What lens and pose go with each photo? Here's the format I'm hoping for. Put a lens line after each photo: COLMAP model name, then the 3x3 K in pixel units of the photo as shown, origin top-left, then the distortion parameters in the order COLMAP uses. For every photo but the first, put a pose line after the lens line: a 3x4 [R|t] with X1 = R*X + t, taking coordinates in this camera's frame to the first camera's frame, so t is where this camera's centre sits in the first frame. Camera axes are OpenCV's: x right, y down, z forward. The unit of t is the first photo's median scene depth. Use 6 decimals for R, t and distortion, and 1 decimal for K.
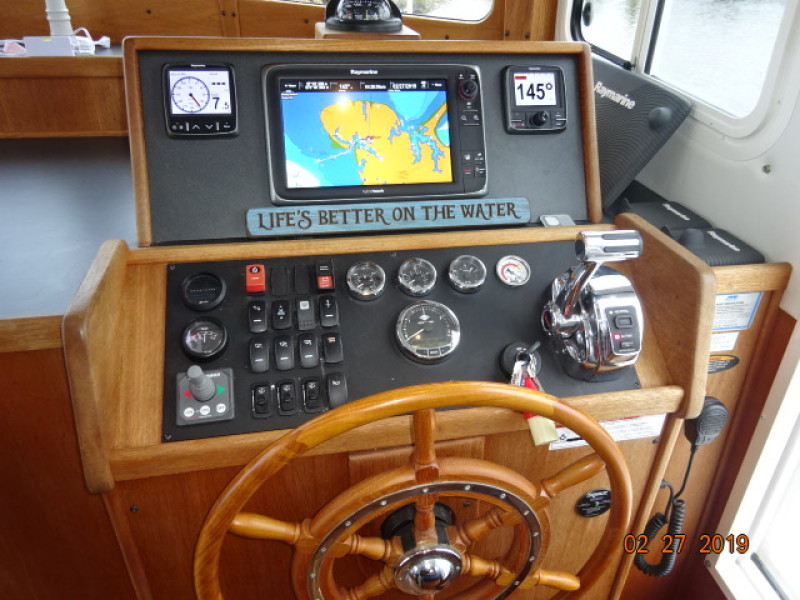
lens RADIAL K [[592.4, 0, 400.0], [0, 592.4, 300.0], [0, 0, 1]] dist [0.006856, -0.007714]
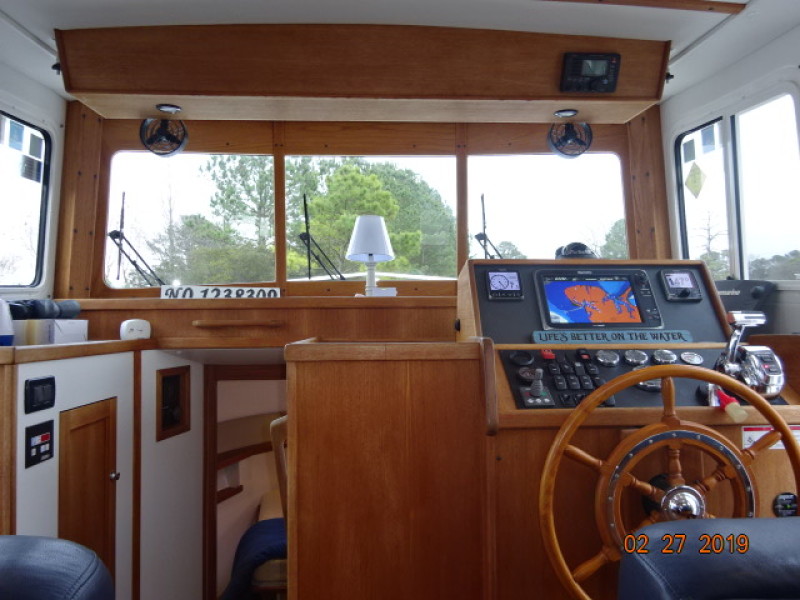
lens RADIAL K [[592.4, 0, 400.0], [0, 592.4, 300.0], [0, 0, 1]] dist [0.006856, -0.007714]
pose [[0.989526, -0.043640, -0.137603, -0.393985], [-0.040260, 0.831963, -0.553368, 0.780050], [0.138629, 0.553112, 0.821492, -0.615194]]
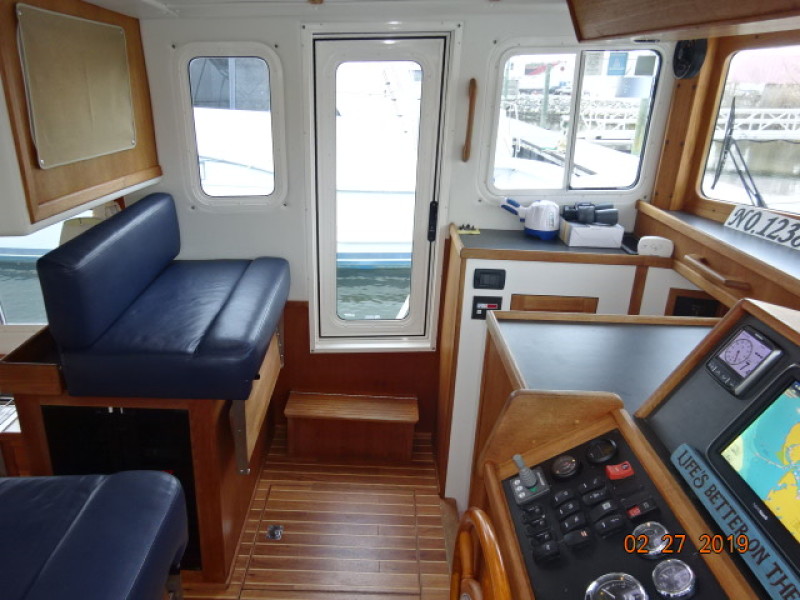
lens RADIAL K [[592.4, 0, 400.0], [0, 592.4, 300.0], [0, 0, 1]] dist [0.006856, -0.007714]
pose [[-0.162251, 0.319623, -0.933550, 0.809350], [-0.559612, 0.749420, 0.353842, -0.445901], [0.812717, 0.579837, 0.057271, 0.299679]]
